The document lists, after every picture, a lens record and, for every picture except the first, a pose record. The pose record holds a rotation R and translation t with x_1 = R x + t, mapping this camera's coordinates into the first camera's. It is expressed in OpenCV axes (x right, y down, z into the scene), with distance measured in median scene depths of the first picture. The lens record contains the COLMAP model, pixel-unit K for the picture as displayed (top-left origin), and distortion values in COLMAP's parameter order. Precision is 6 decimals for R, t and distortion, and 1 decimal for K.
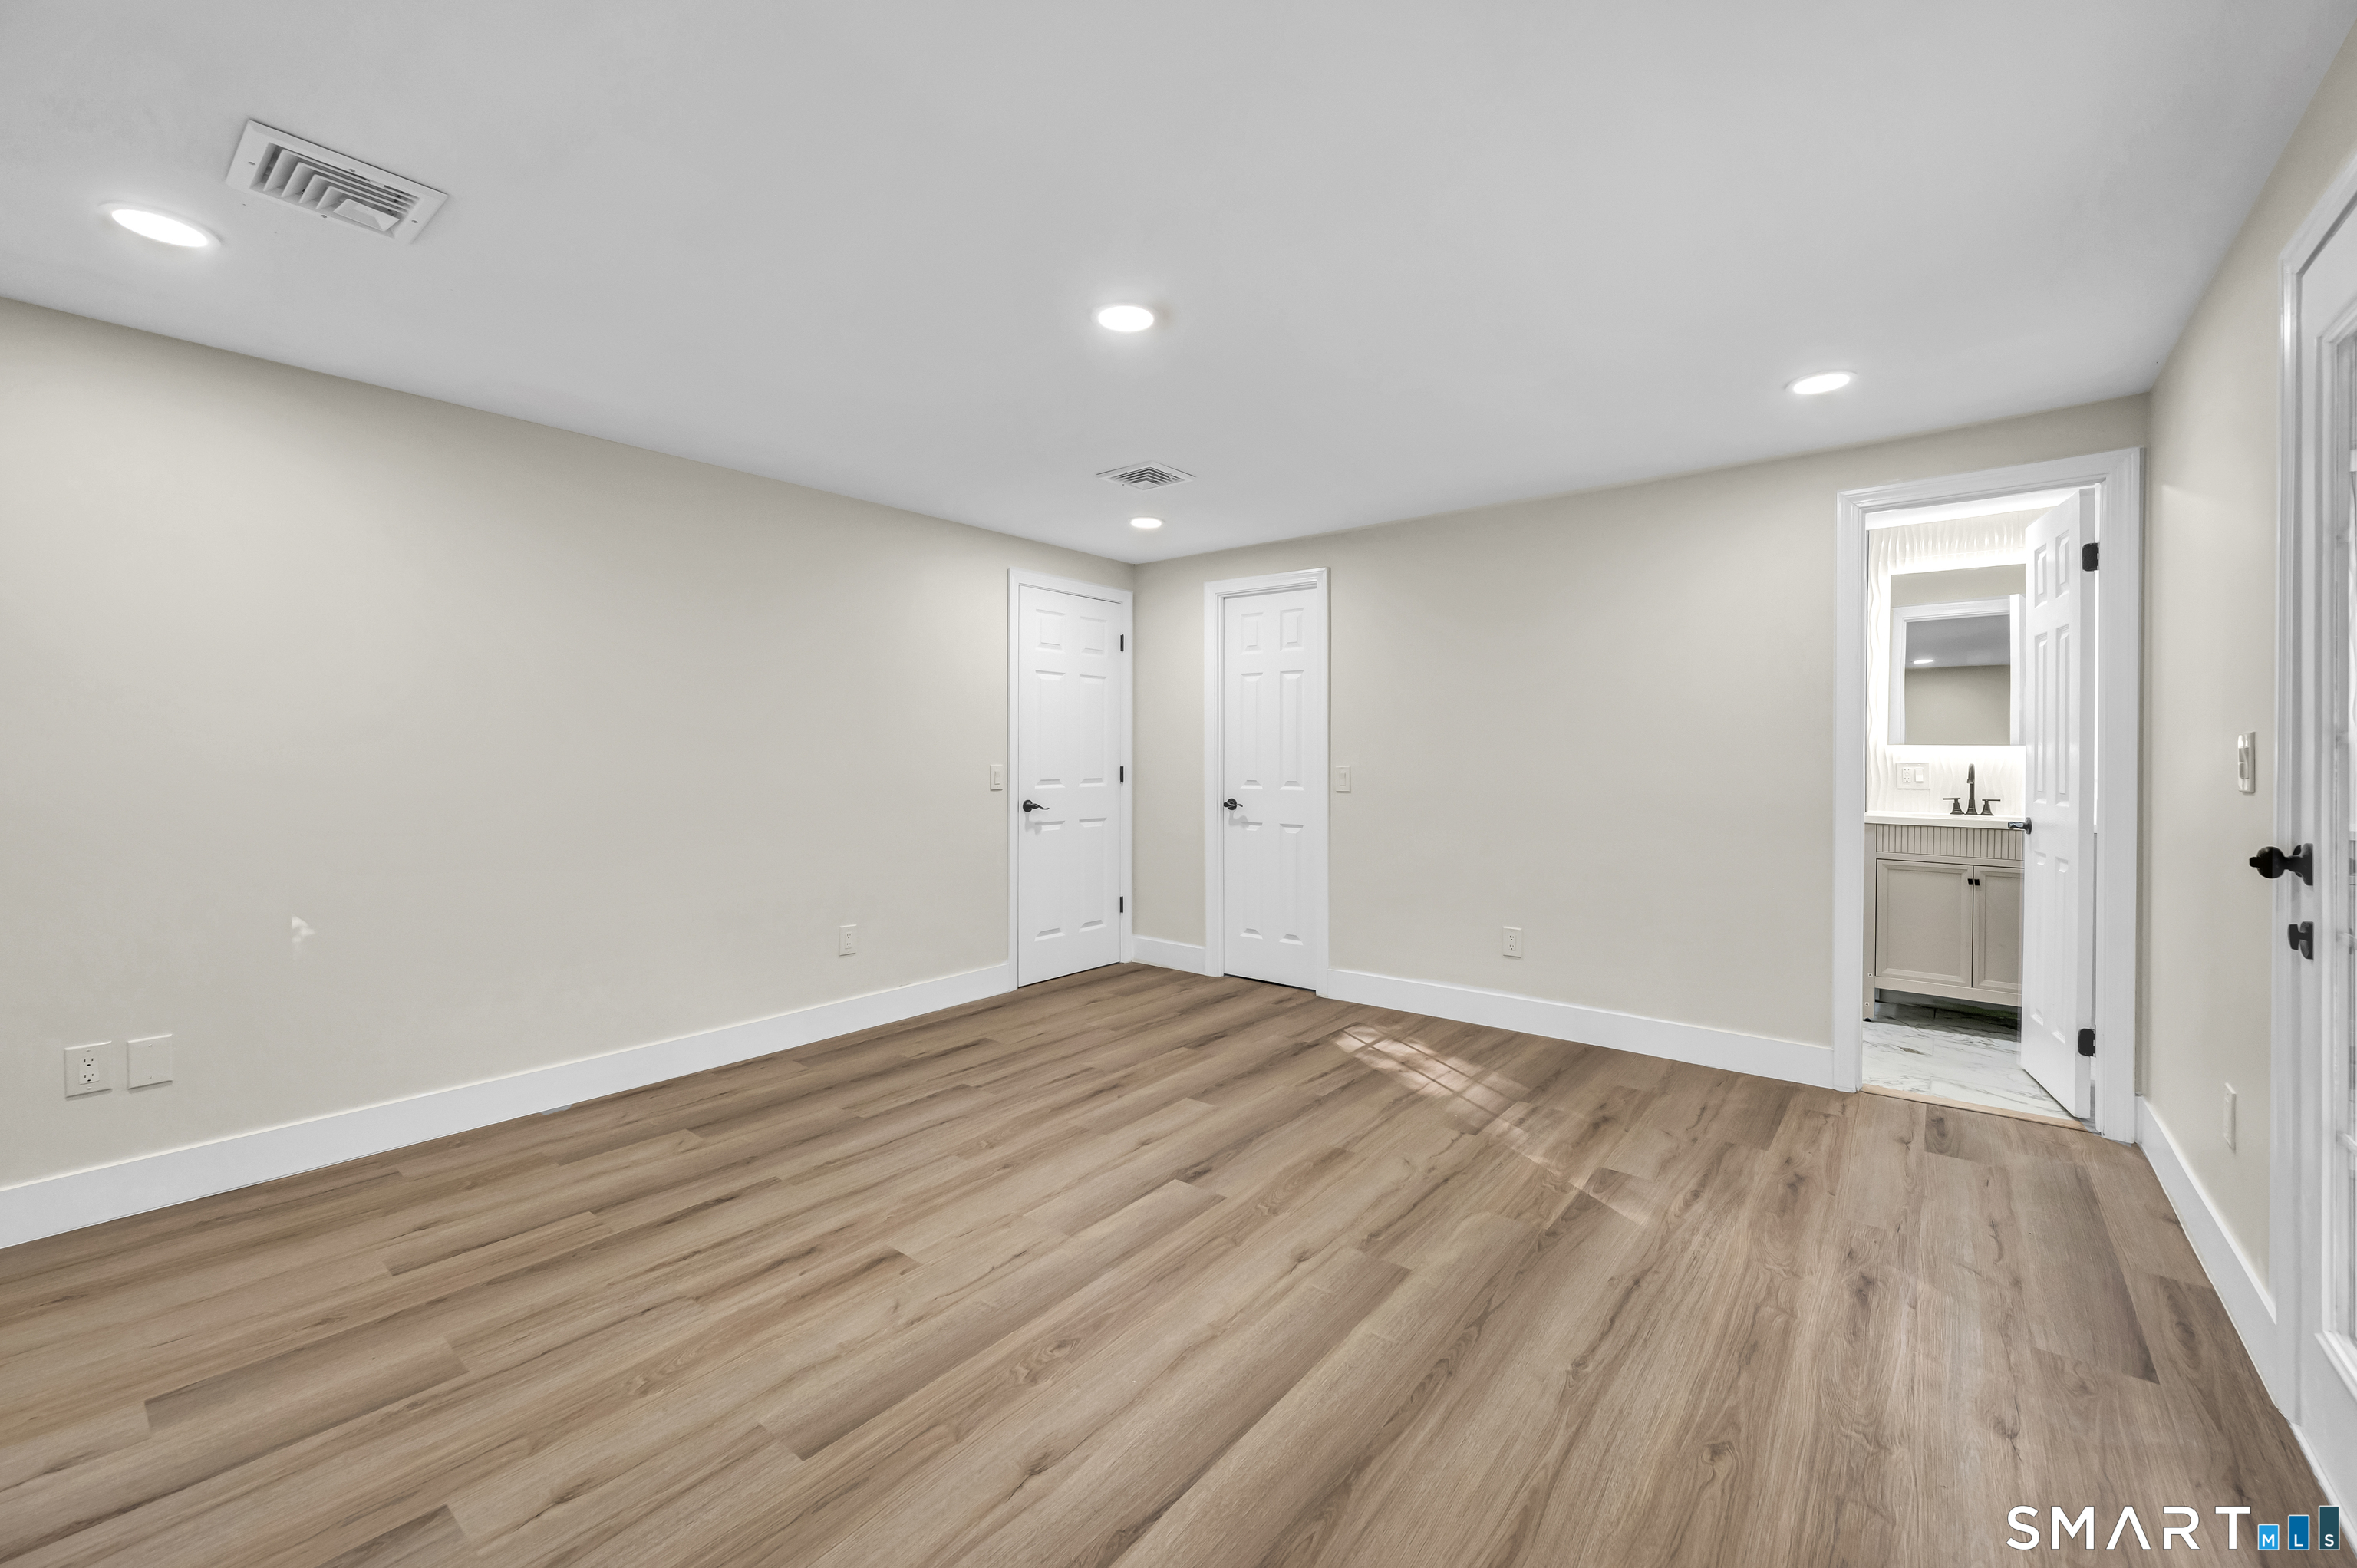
lens RADIAL K [[940.2, 0, 1177.7], [0, 940.2, 766.4], [0, 0, 1]] dist [-0.002650, 0.001617]
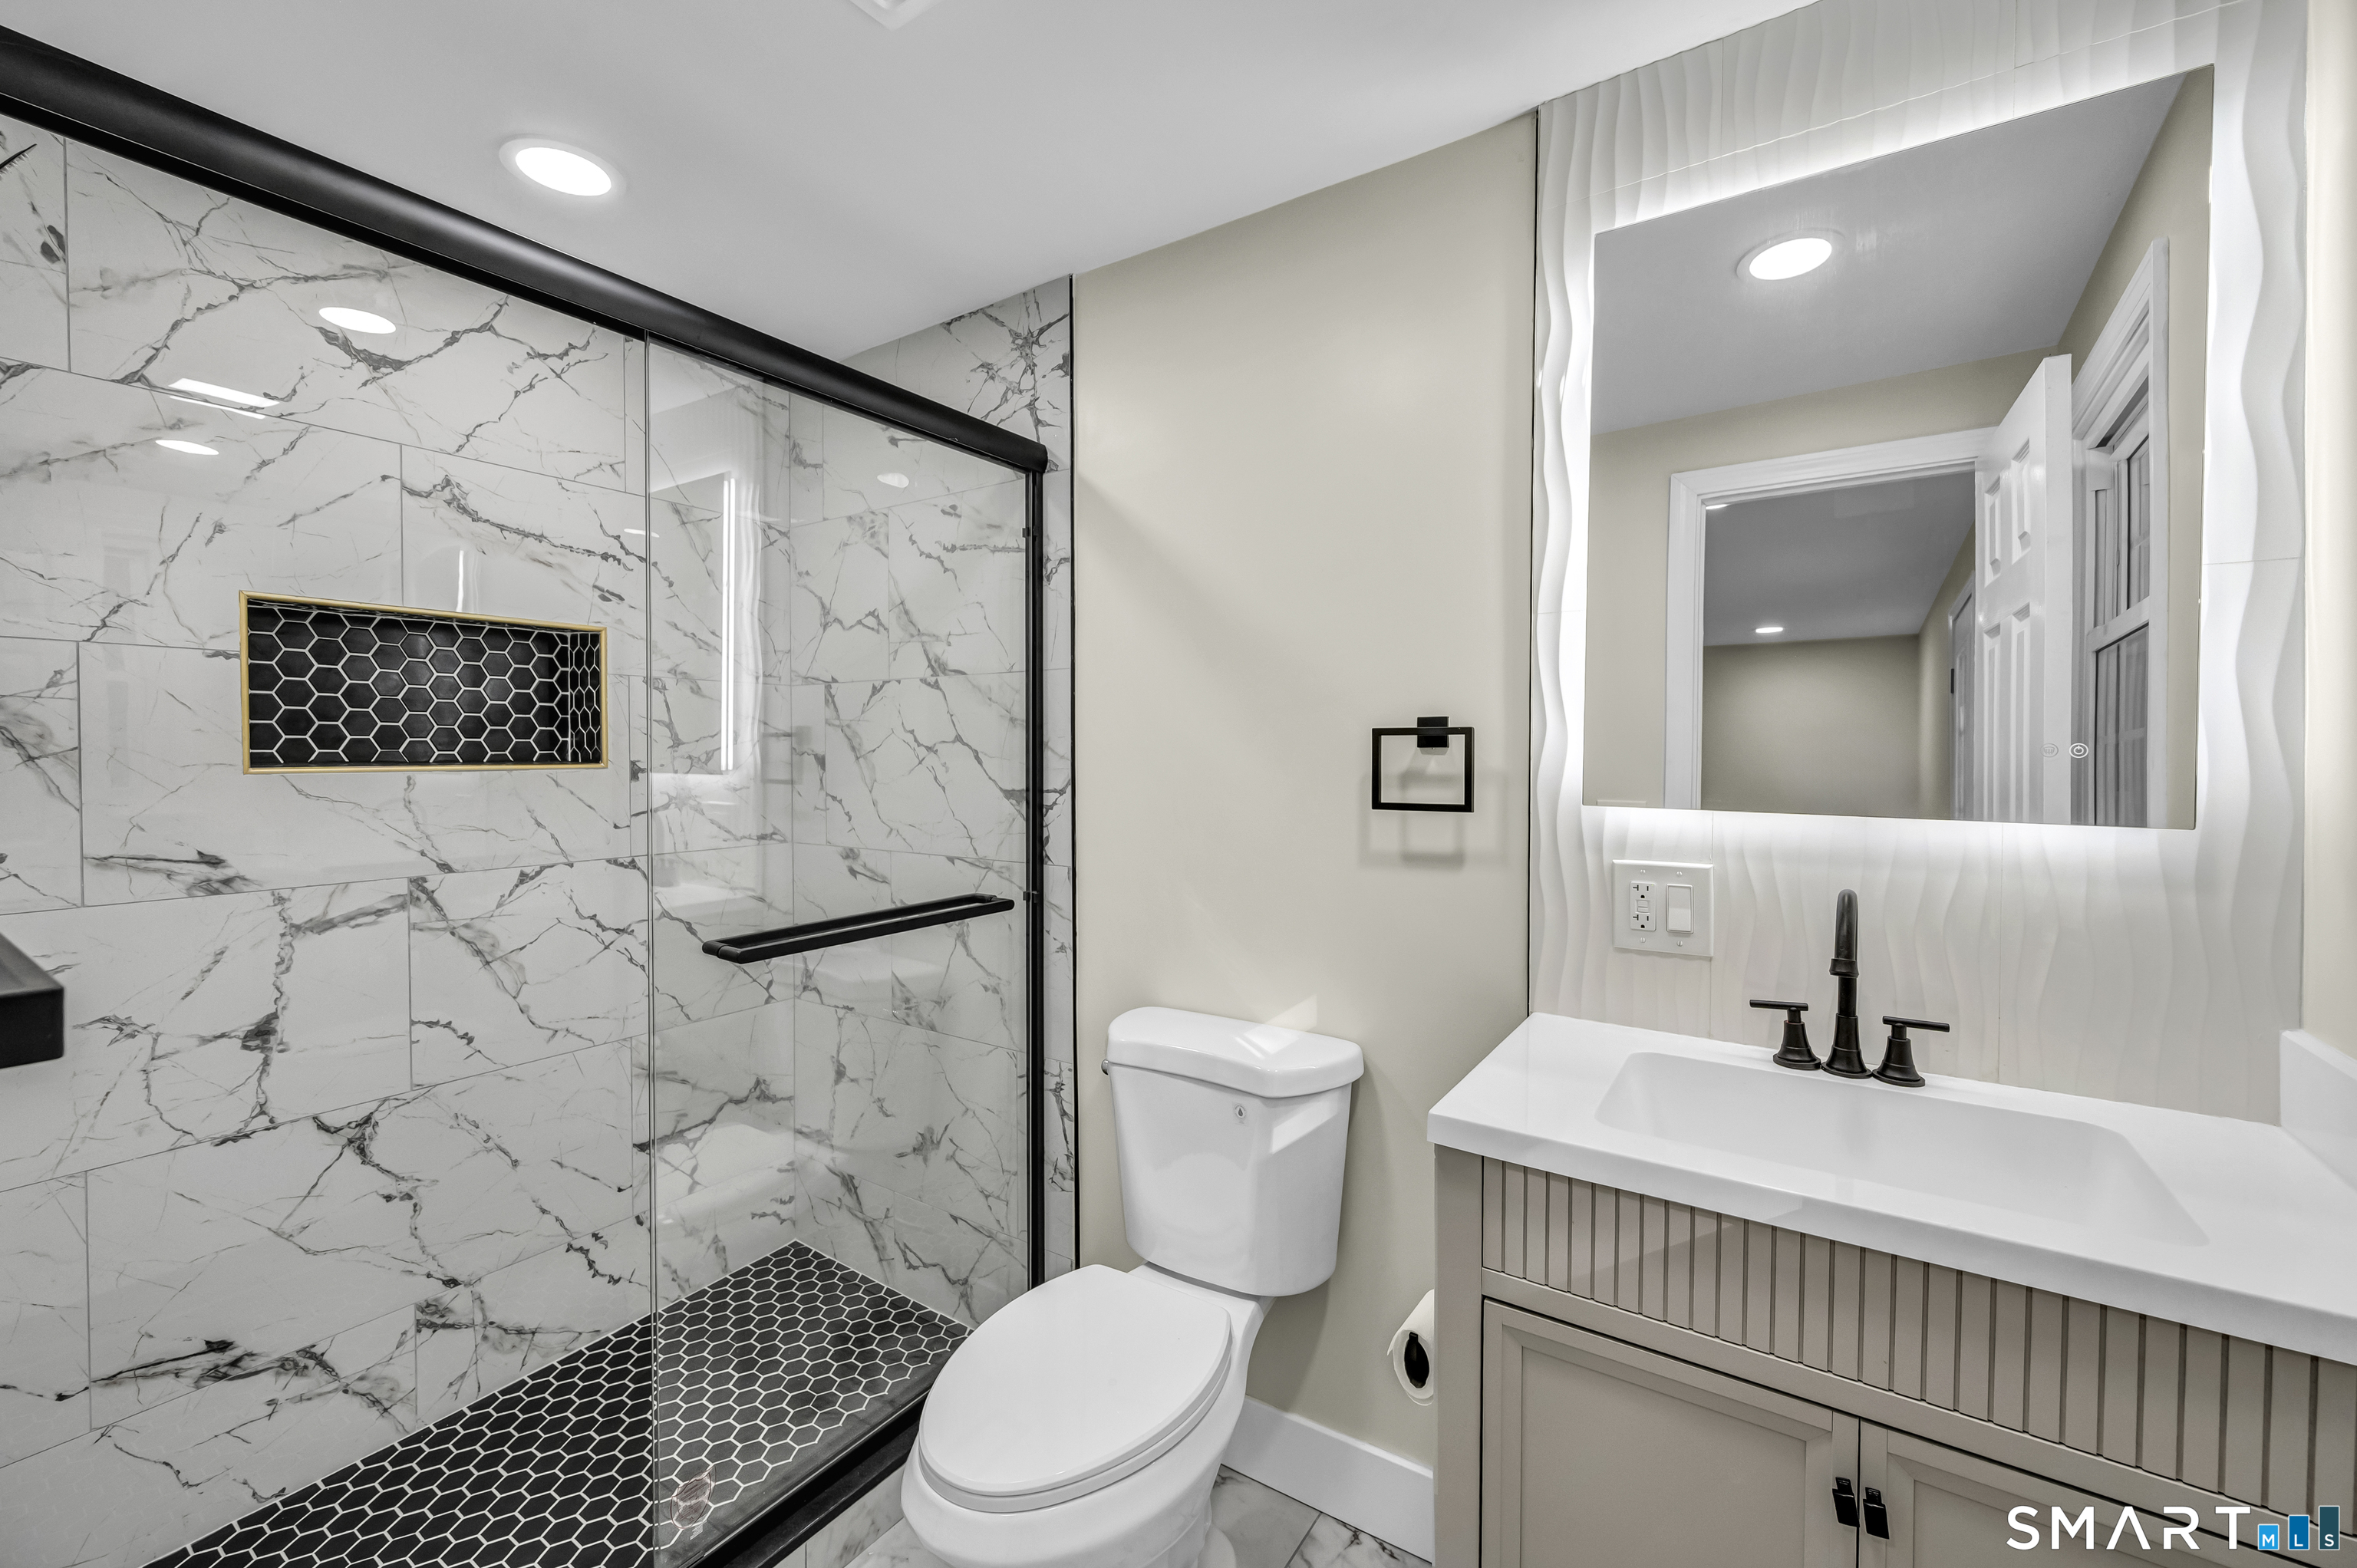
lens RADIAL K [[940.2, 0, 1183.7], [0, 940.2, 771.5], [0, 0, 1]] dist [-0.002650, 0.001617]
pose [[0.995482, -0.000118, 0.094952, 0.631999], [0.000023, 0.999999, 0.001008, -0.035428], [-0.094952, -0.001001, 0.995481, 0.751716]]
